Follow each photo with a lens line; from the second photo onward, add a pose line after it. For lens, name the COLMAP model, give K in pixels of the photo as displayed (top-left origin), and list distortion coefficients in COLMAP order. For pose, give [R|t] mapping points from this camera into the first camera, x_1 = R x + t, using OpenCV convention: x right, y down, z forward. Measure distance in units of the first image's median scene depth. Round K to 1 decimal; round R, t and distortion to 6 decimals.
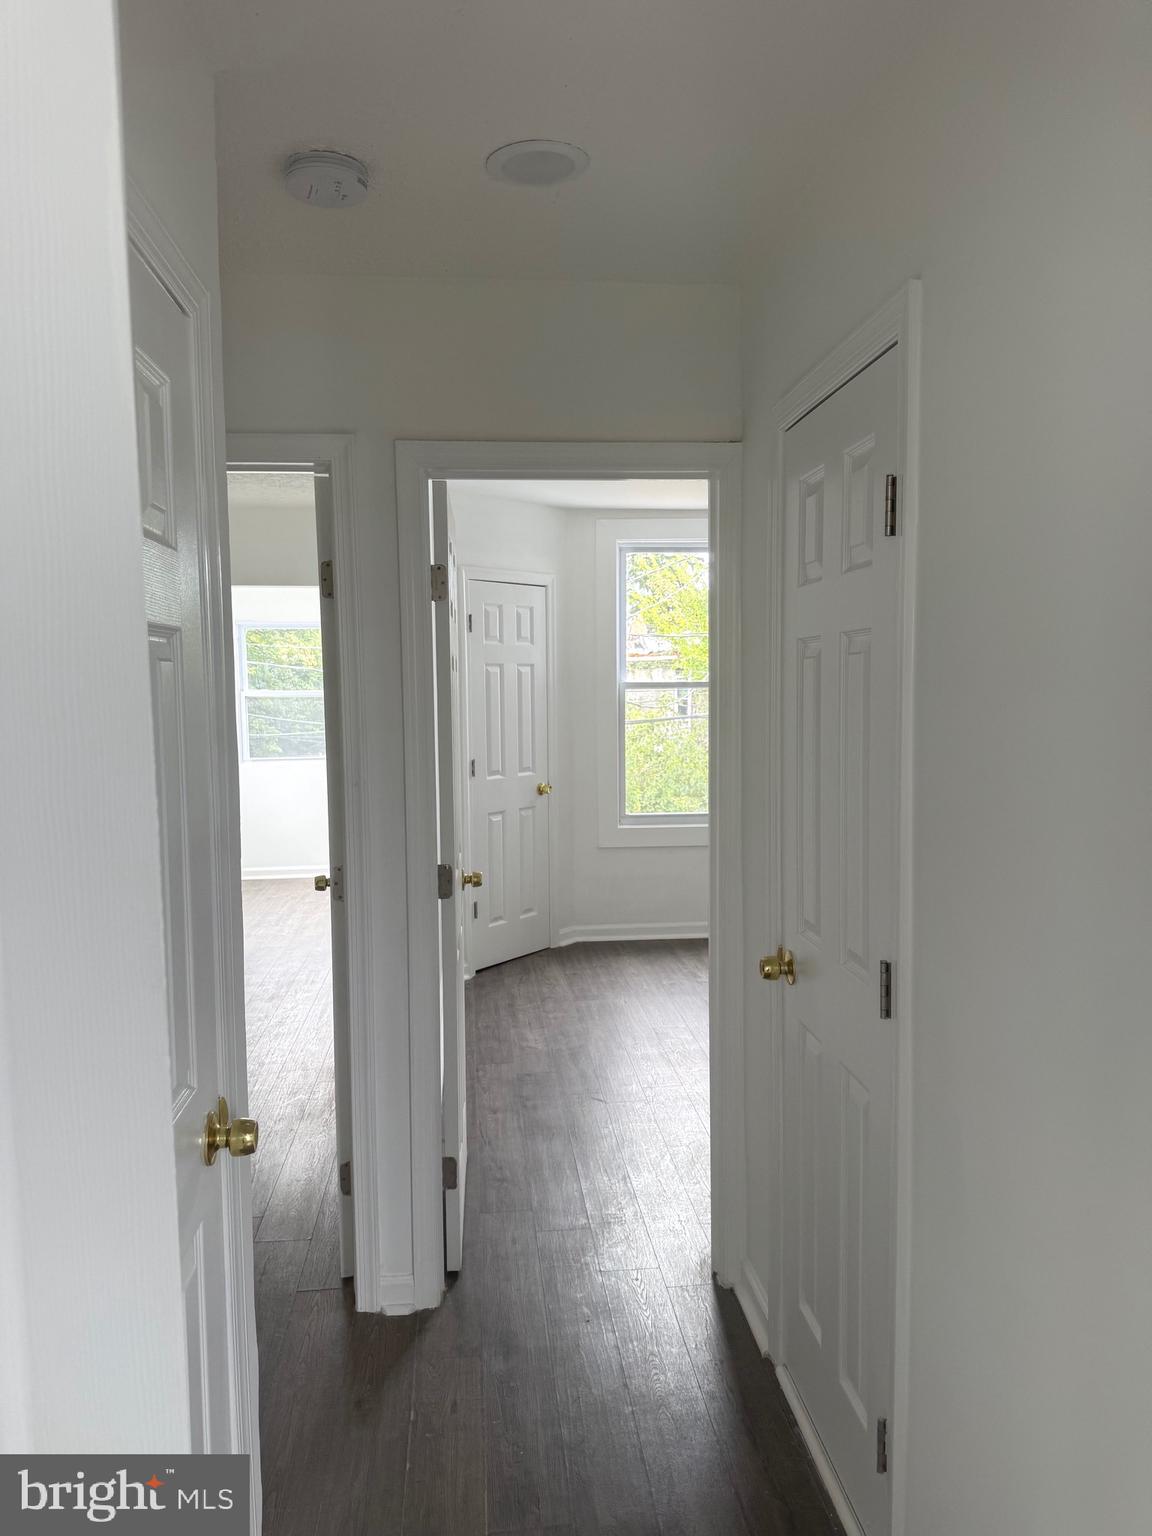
lens RADIAL K [[1070.6, 0, 576.0], [0, 1070.6, 768.0], [0, 0, 1]] dist [0.061221, -0.112947]
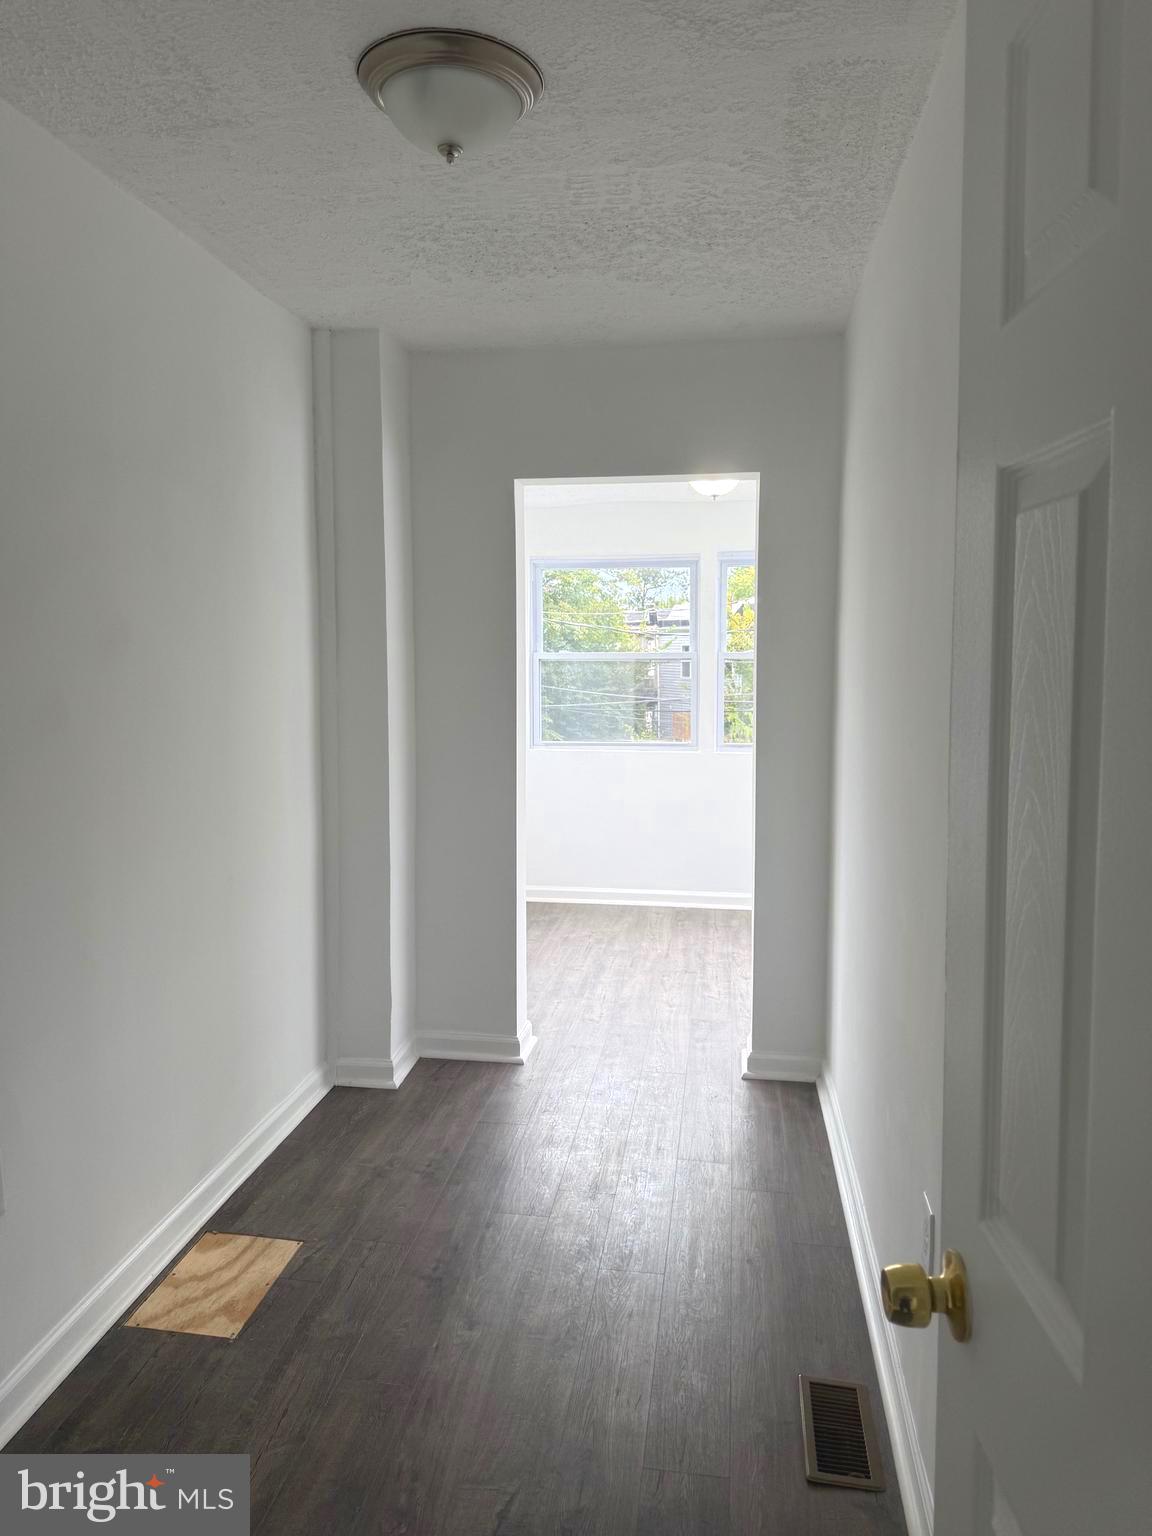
lens RADIAL K [[1070.6, 0, 576.0], [0, 1070.6, 768.0], [0, 0, 1]] dist [0.061221, -0.112947]
pose [[0.970845, 0.028362, -0.238024, -0.147917], [-0.021866, 0.999314, 0.029889, -0.021138], [0.238709, -0.023813, 0.970799, 0.409810]]
